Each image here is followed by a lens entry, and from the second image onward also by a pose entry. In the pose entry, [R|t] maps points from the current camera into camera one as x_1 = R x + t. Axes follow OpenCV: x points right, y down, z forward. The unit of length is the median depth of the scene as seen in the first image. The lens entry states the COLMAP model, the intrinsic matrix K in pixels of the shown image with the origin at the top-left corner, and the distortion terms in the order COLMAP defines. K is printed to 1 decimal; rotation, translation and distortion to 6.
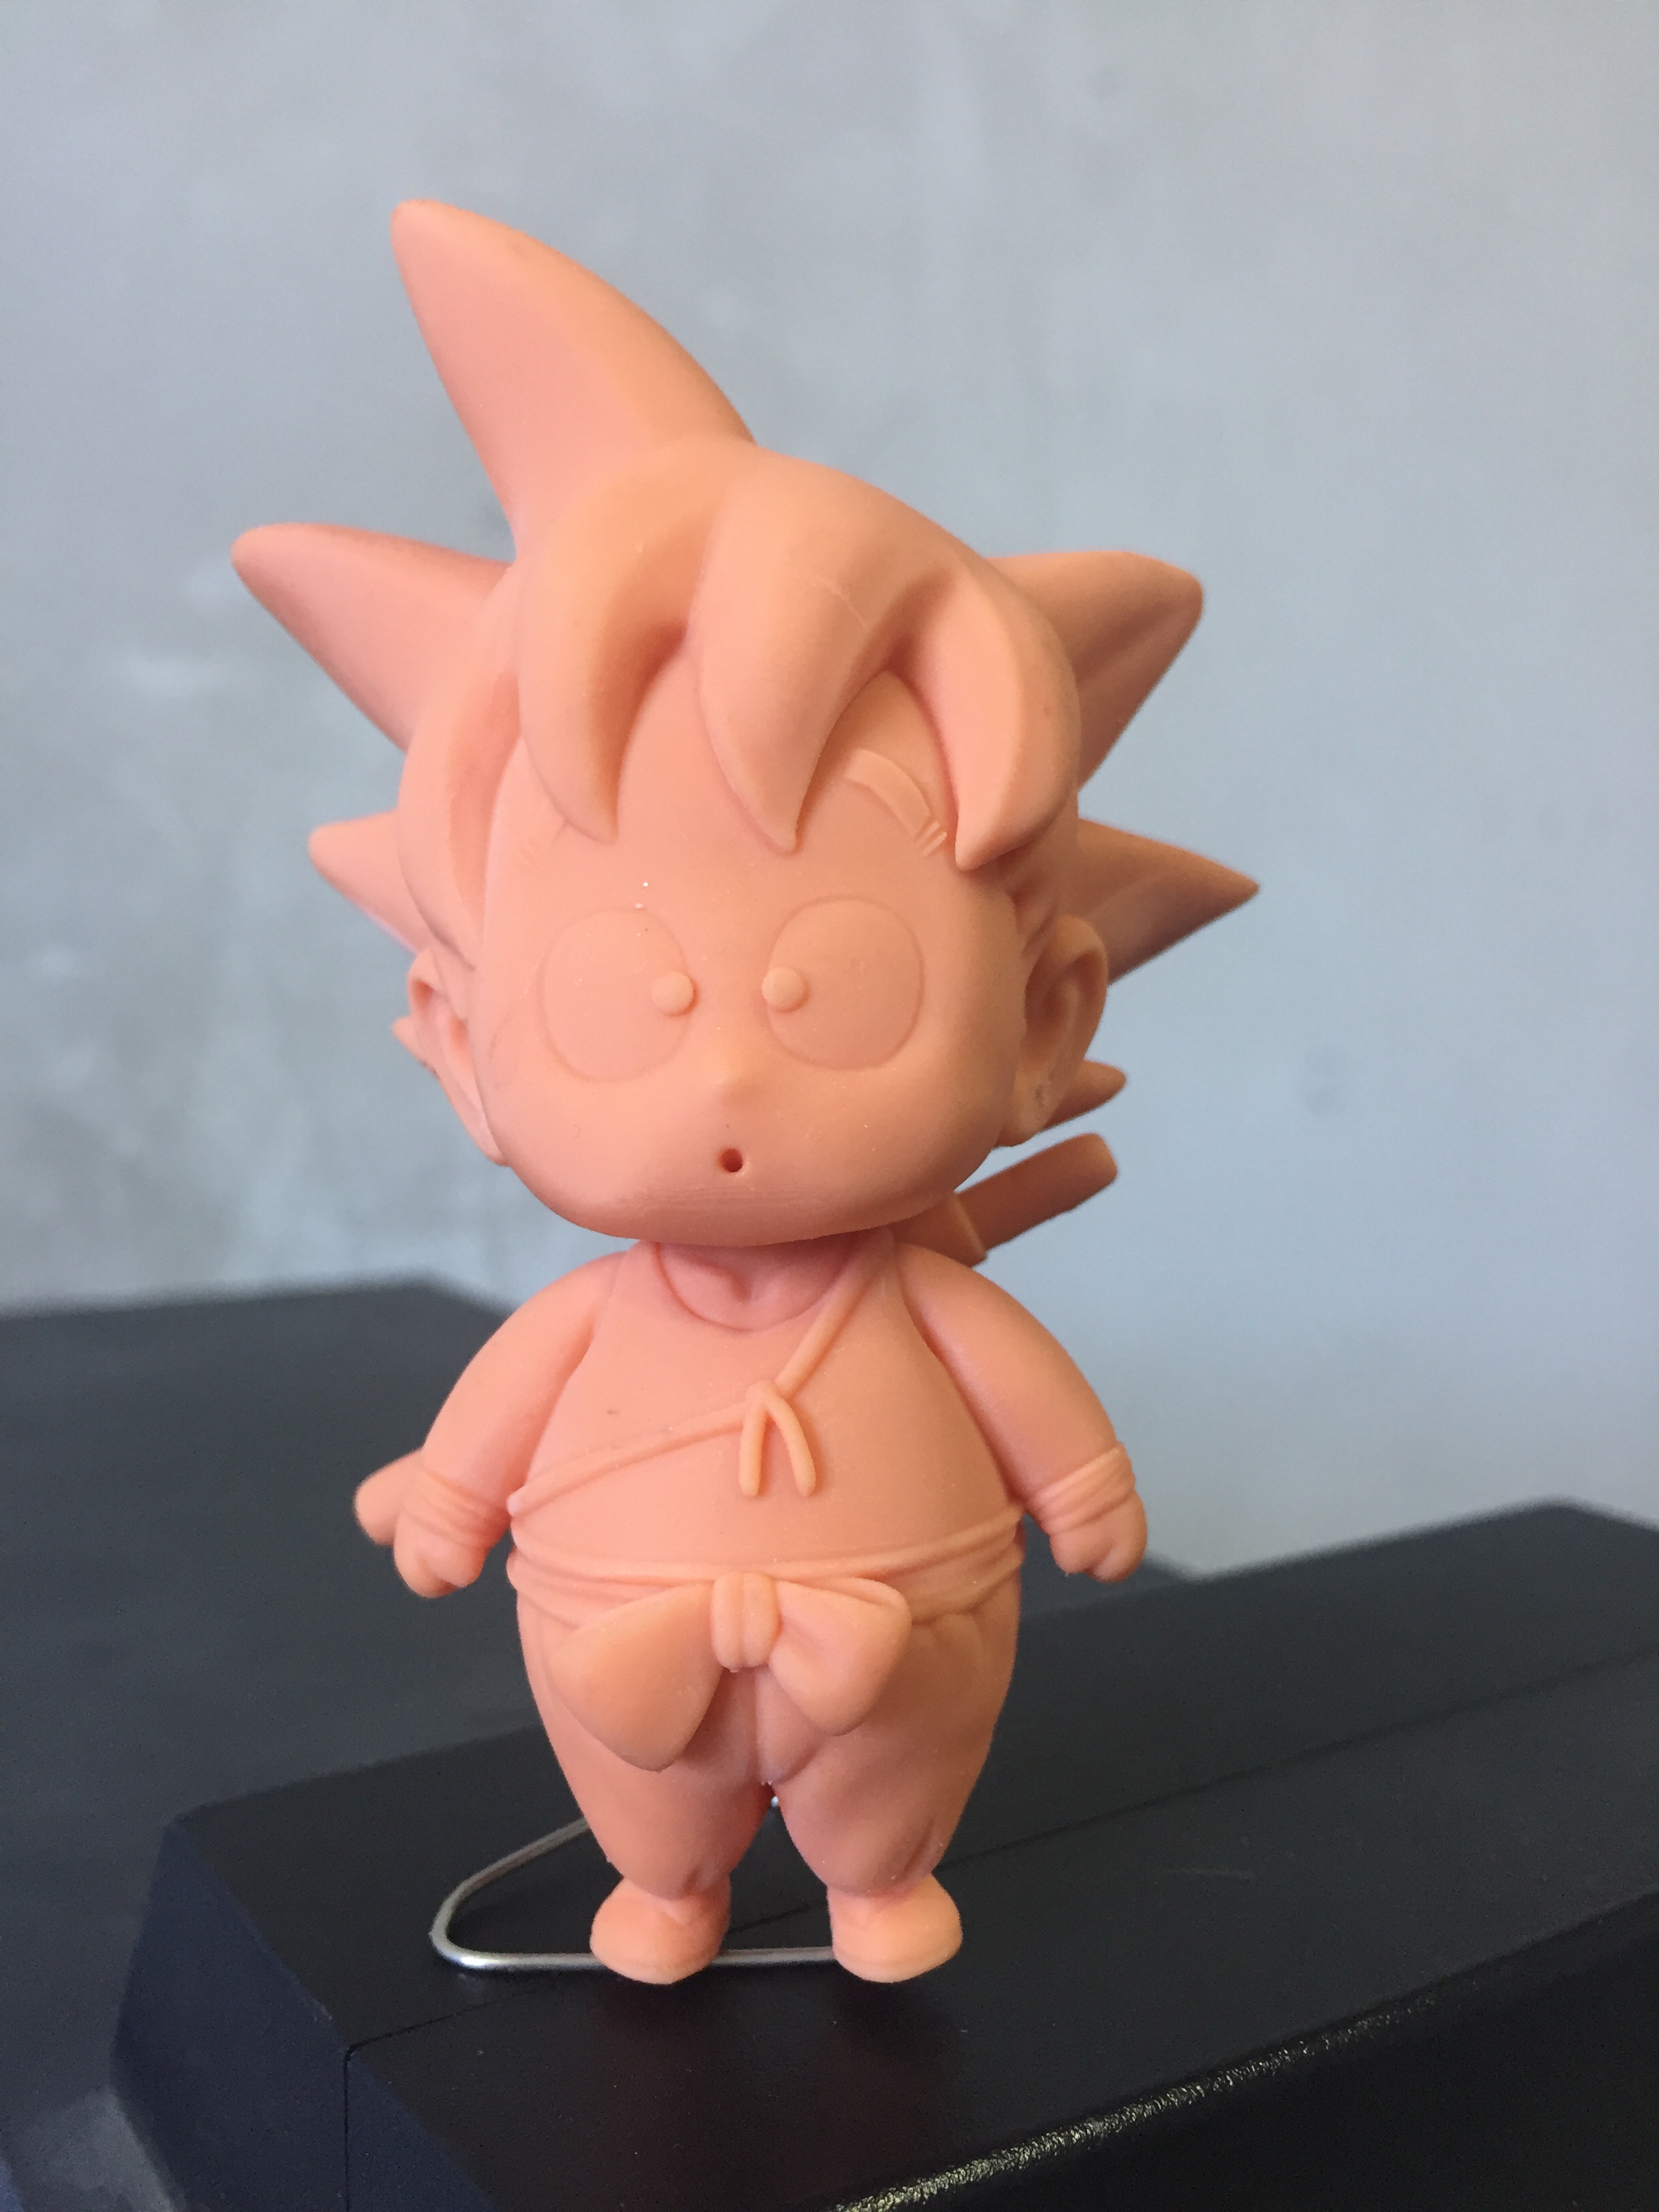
lens RADIAL K [[2039.1, 0, 829.5], [0, 2039.1, 1106.0], [0, 0, 1]] dist [0.045303, -0.012852]
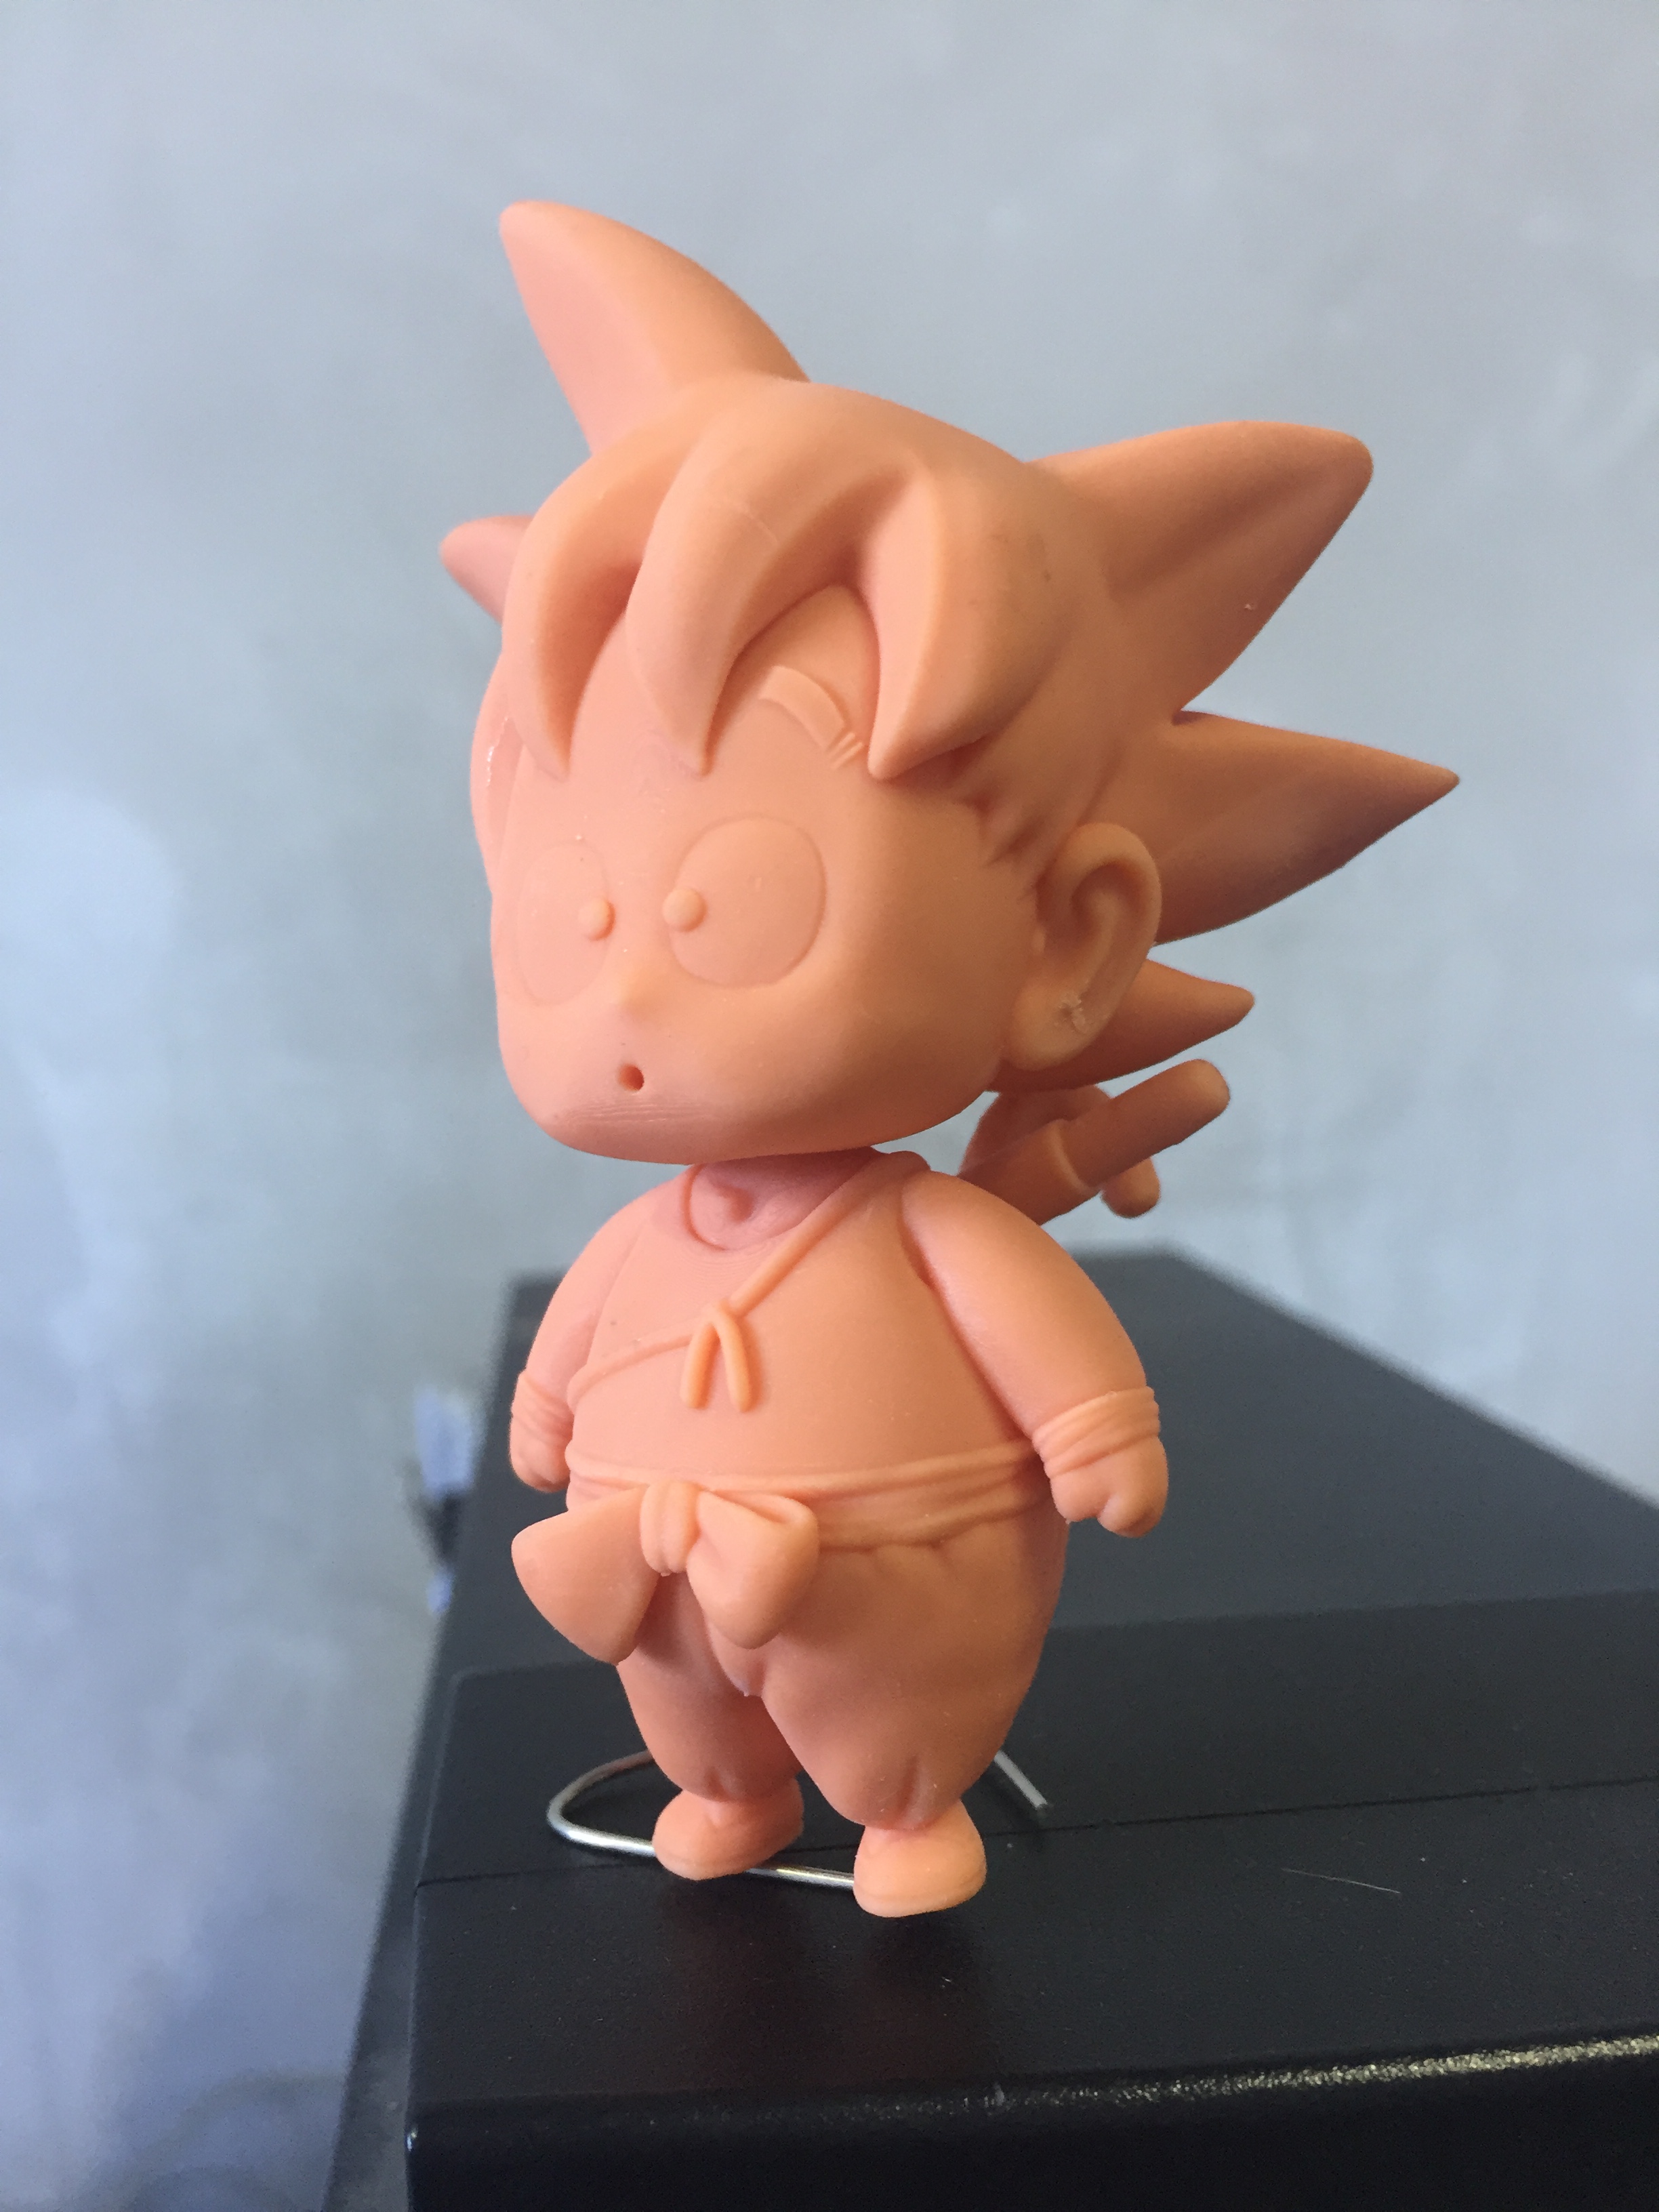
lens RADIAL K [[2039.1, 0, 829.5], [0, 2039.1, 1106.0], [0, 0, 1]] dist [0.045303, -0.012852]
pose [[0.888374, -0.004680, -0.459097, 0.483794], [0.007609, 0.999961, 0.004529, 0.034819], [0.459058, -0.007517, 0.888374, 0.122162]]
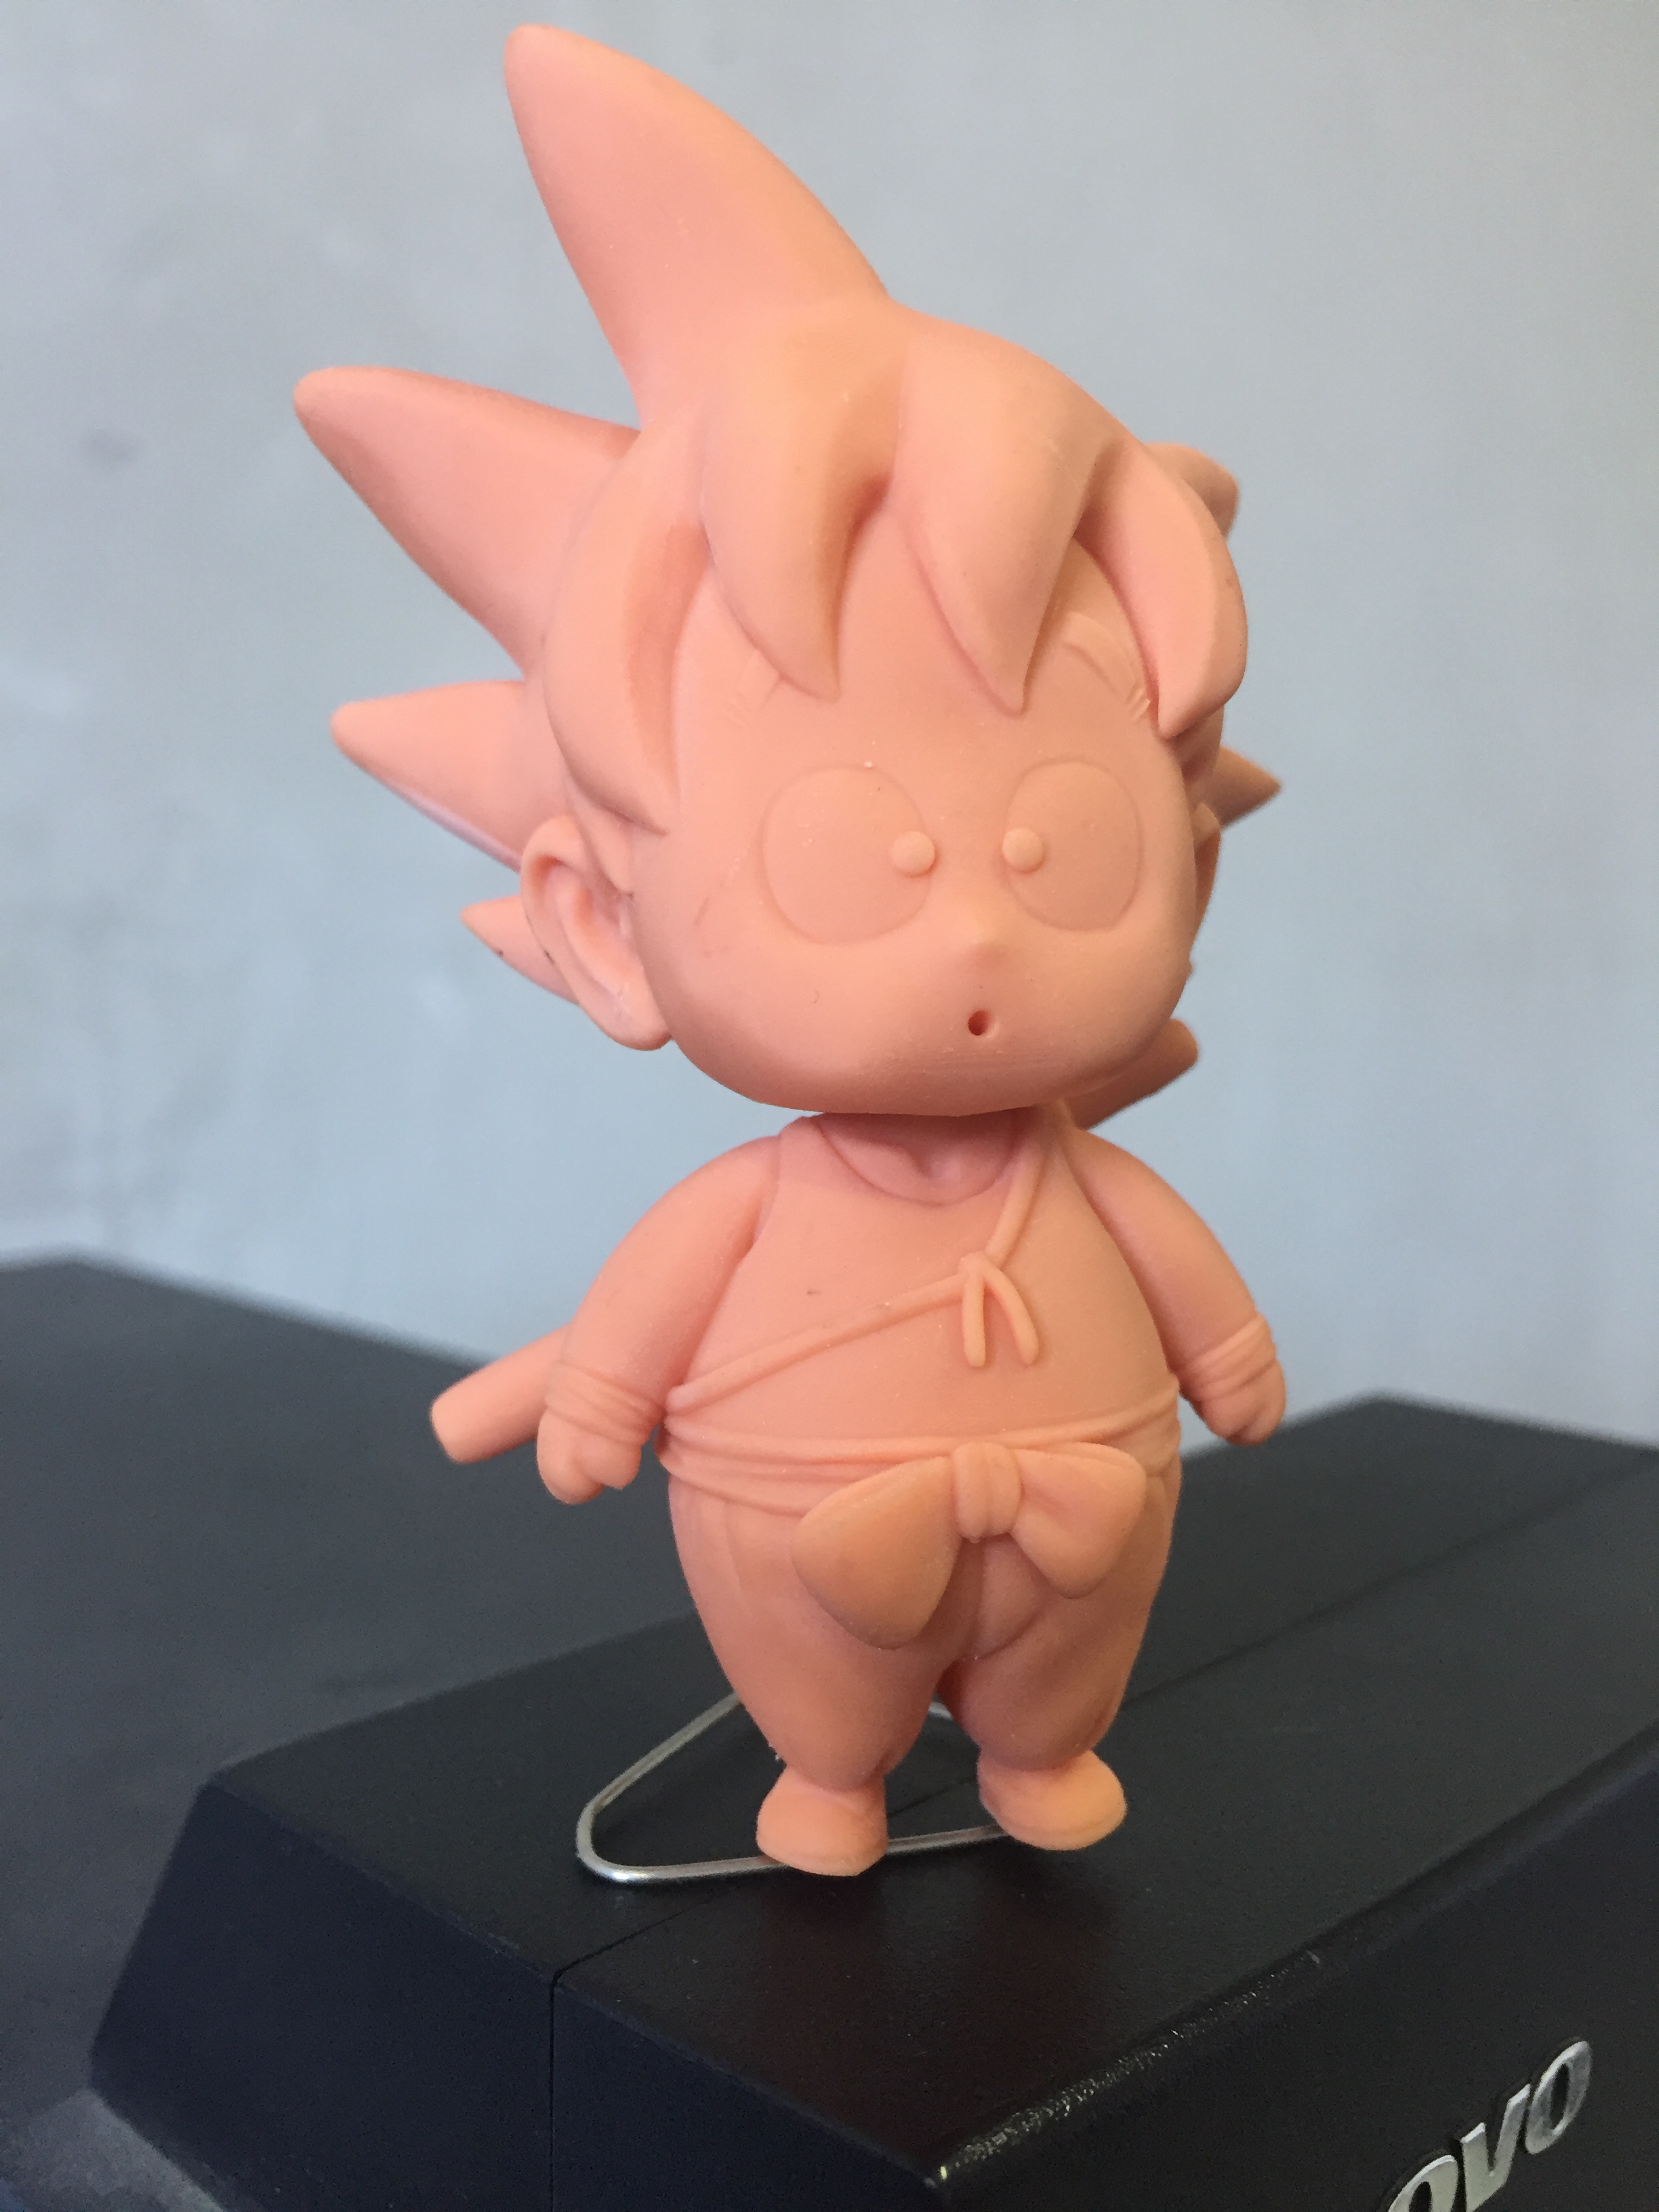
lens RADIAL K [[2039.1, 0, 829.5], [0, 2039.1, 1106.0], [0, 0, 1]] dist [0.045303, -0.012852]
pose [[0.973293, -0.018811, 0.228795, -0.325572], [0.016840, 0.999802, 0.010564, 0.052312], [-0.228949, -0.006429, 0.973417, 0.054269]]
